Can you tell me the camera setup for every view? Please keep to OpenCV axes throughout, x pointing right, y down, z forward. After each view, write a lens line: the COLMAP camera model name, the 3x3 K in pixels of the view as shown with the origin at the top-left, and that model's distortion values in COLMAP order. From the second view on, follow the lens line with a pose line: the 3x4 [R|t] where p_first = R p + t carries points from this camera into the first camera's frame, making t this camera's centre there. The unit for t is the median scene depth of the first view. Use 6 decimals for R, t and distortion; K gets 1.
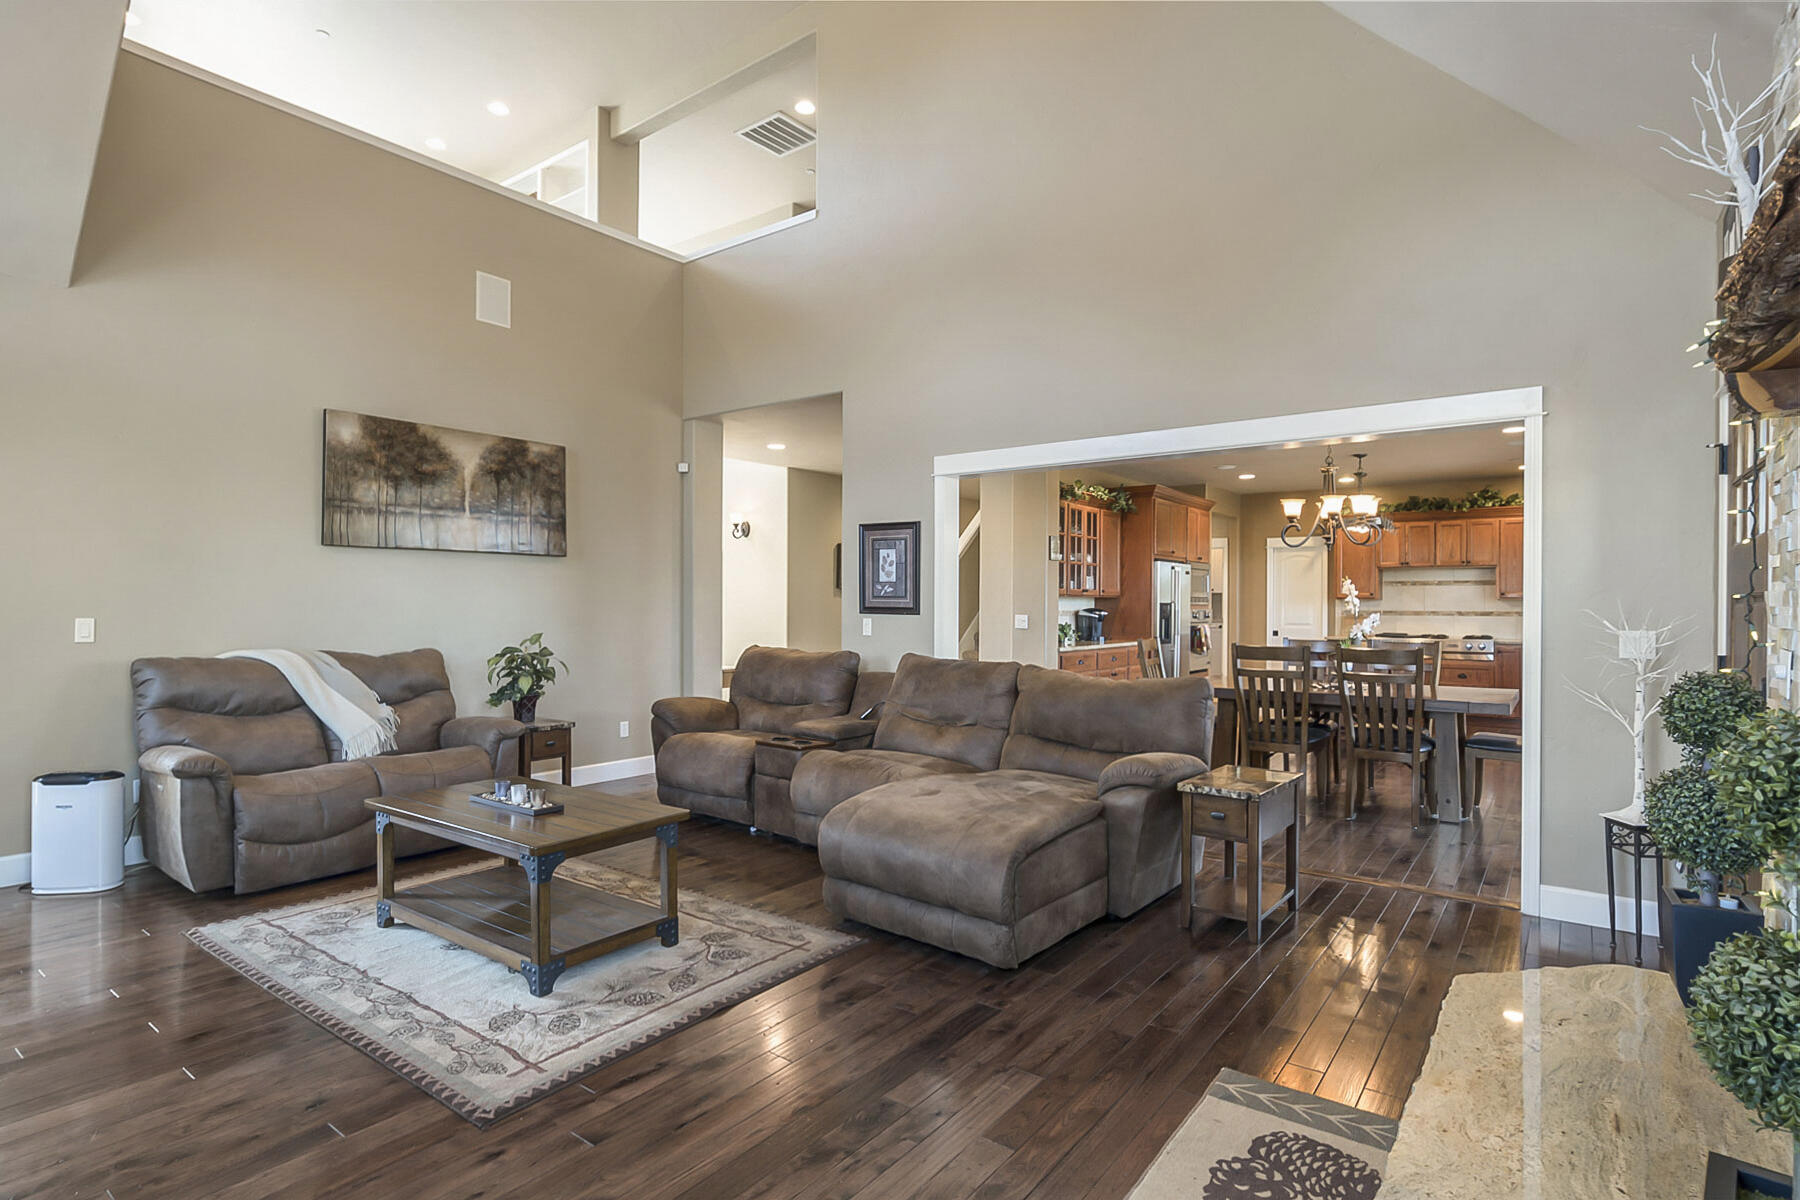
lens RADIAL K [[908.5, 0, 898.9], [0, 908.5, 606.2], [0, 0, 1]] dist [-0.019299, 0.007880]
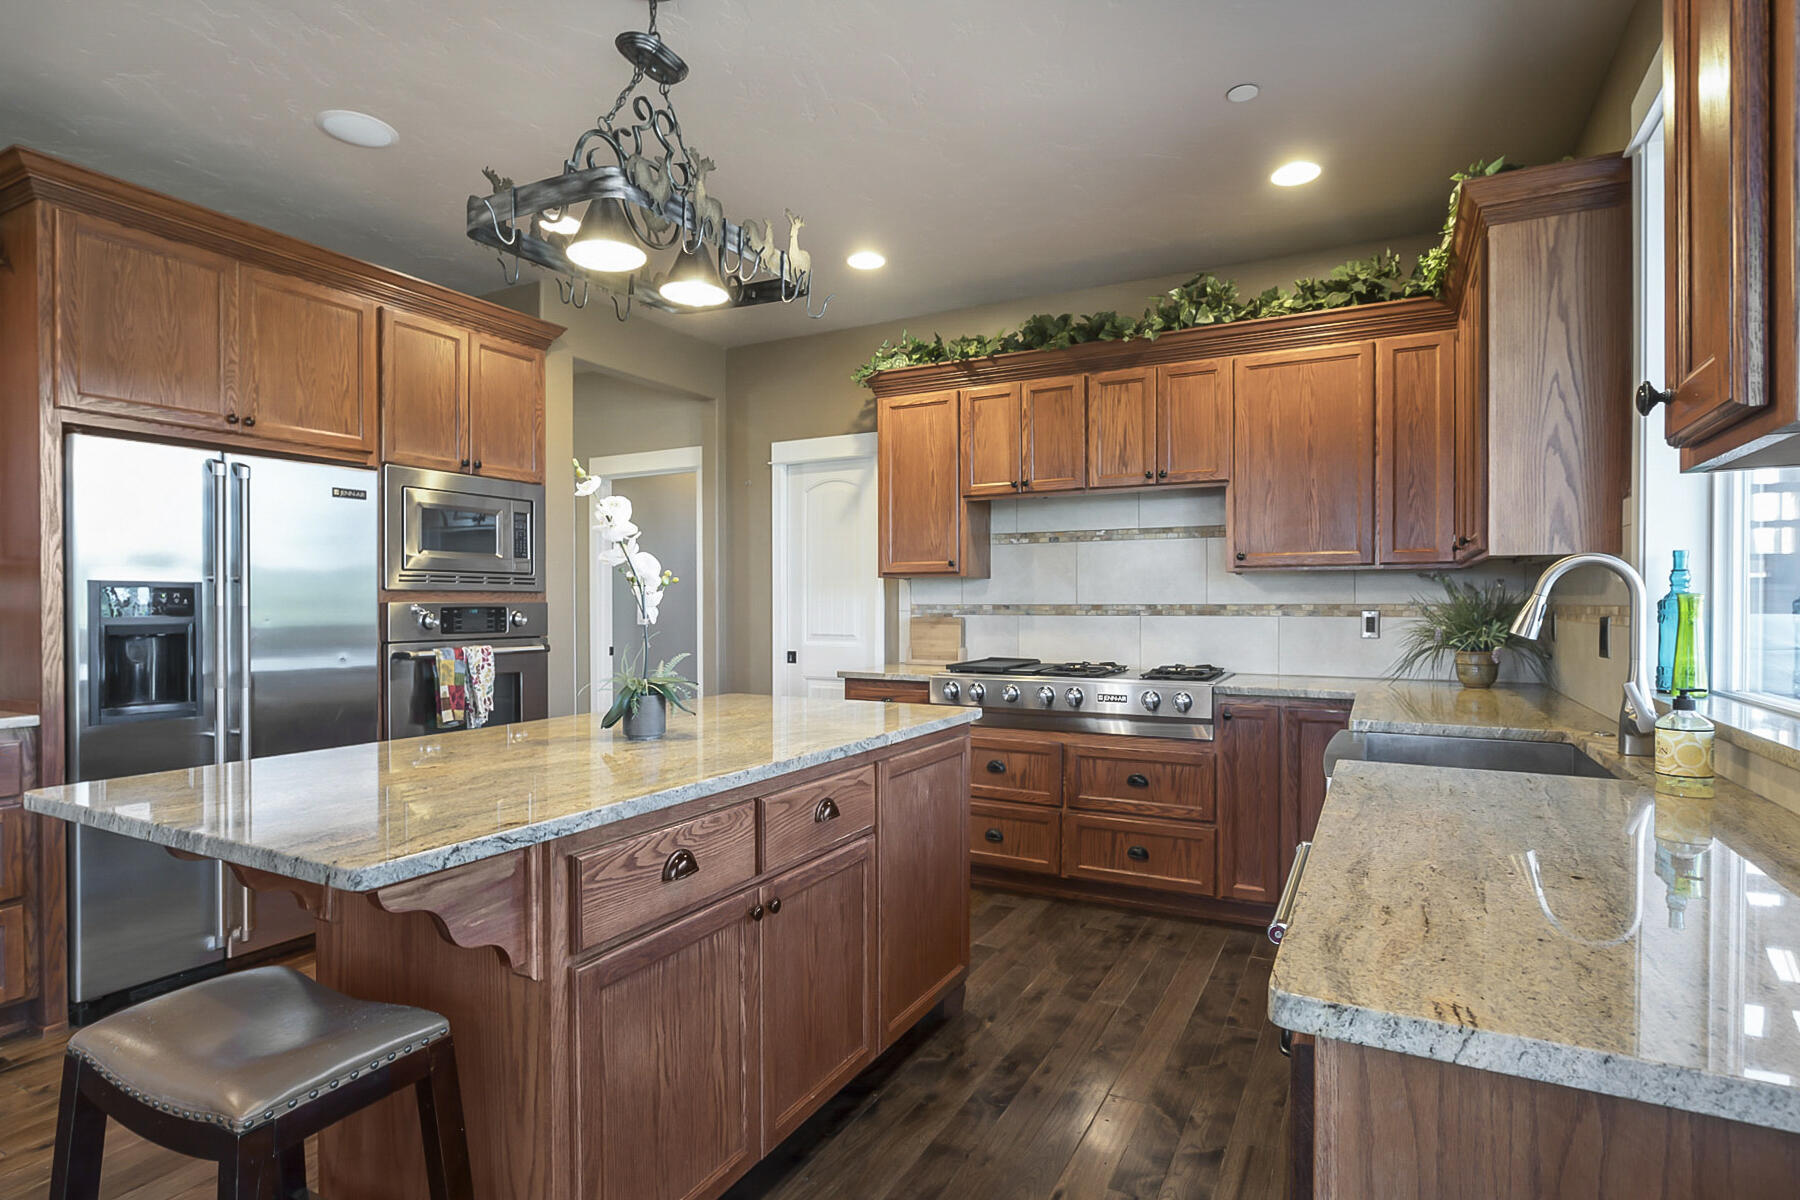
lens RADIAL K [[908.5, 0, 895.6], [0, 908.5, 611.7], [0, 0, 1]] dist [-0.019299, 0.007880]
pose [[0.988860, -0.007073, 0.148679, 0.472402], [0.005853, 0.999946, 0.008643, 0.004853], [-0.148732, -0.007676, 0.988848, 0.650924]]
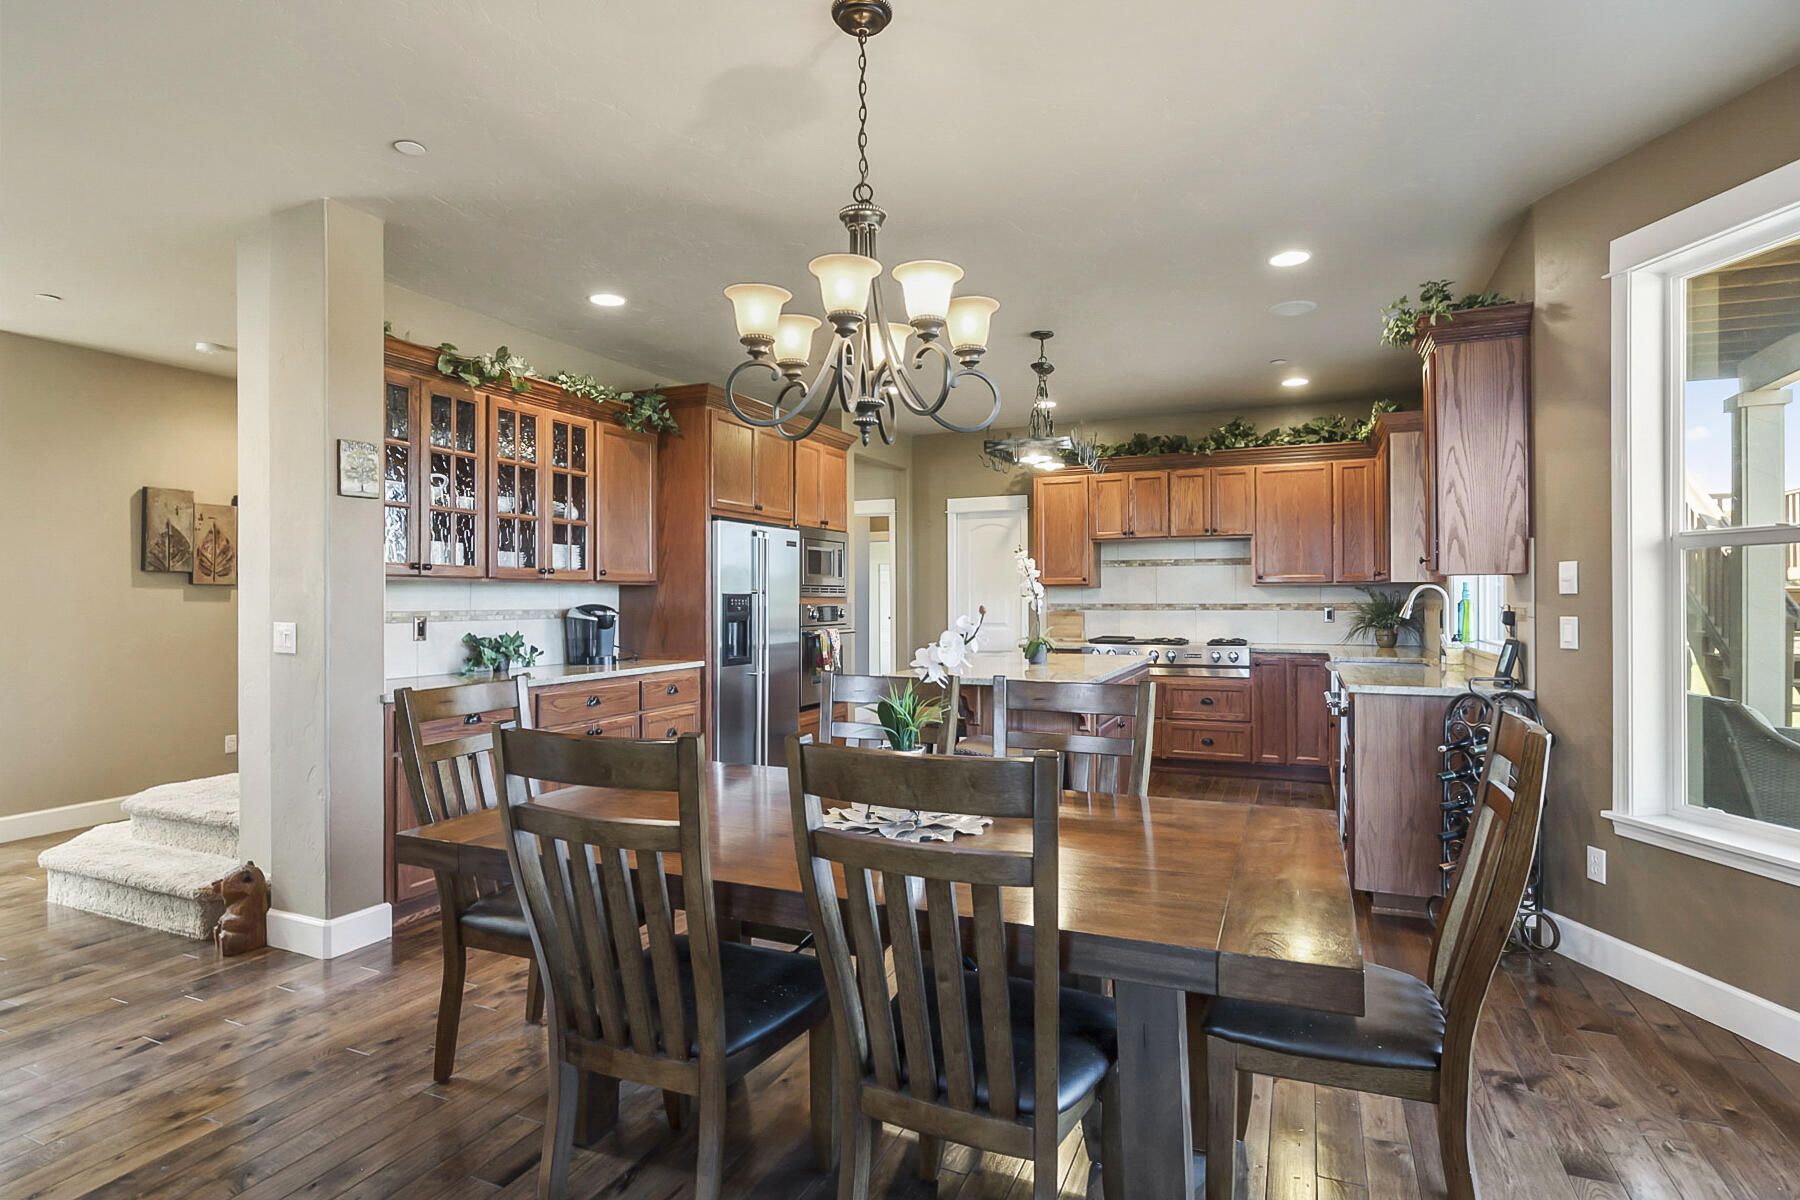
lens RADIAL K [[908.5, 0, 895.0], [0, 908.5, 601.4], [0, 0, 1]] dist [-0.019299, 0.007880]
pose [[0.975248, -0.008229, 0.220959, 0.254944], [0.008215, 0.999966, 0.000980, 0.001322], [-0.220960, 0.000860, 0.975283, 0.402471]]
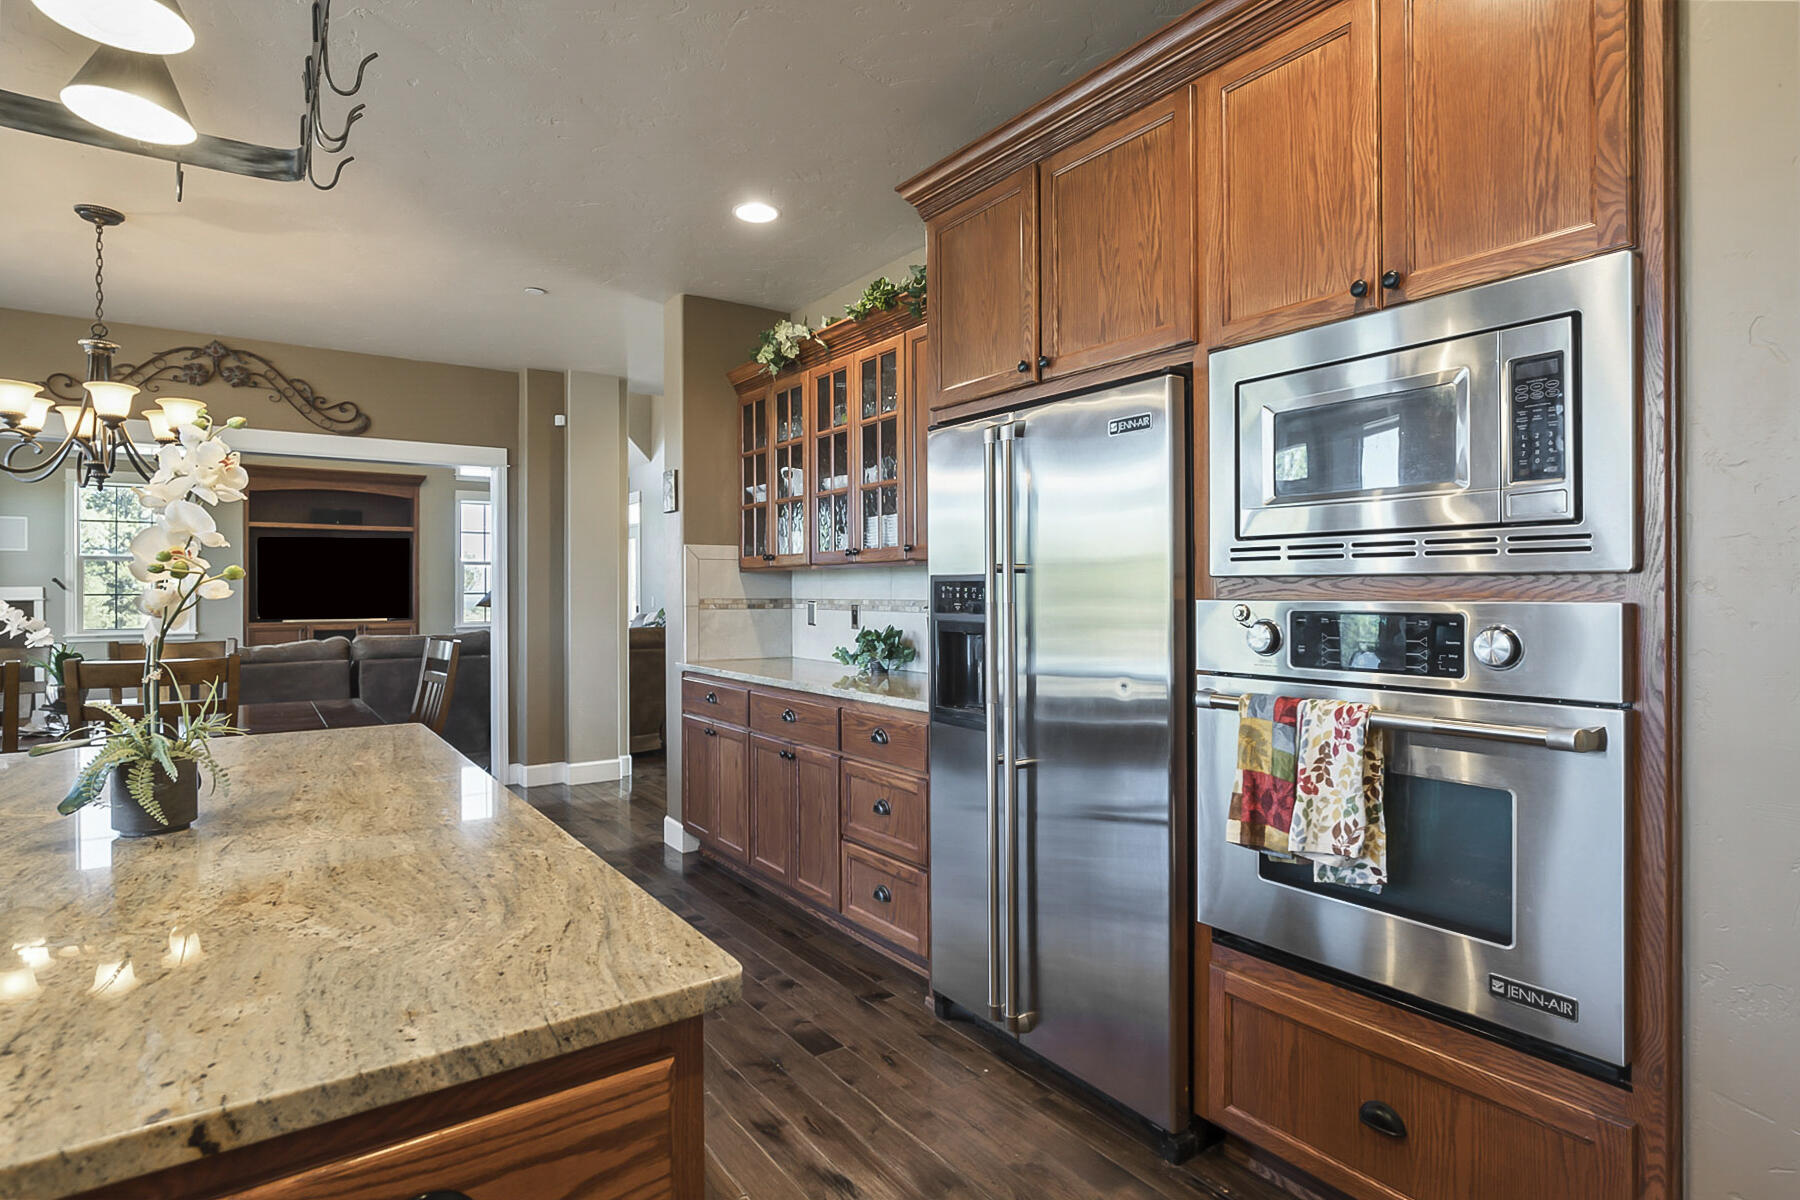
lens RADIAL K [[908.5, 0, 905.7], [0, 908.5, 588.2], [0, 0, 1]] dist [-0.019299, 0.007880]
pose [[-0.296024, -0.006404, -0.955159, 0.538072], [-0.001699, 0.999979, -0.006178, 0.001908], [0.955179, -0.000206, -0.296029, 1.027204]]
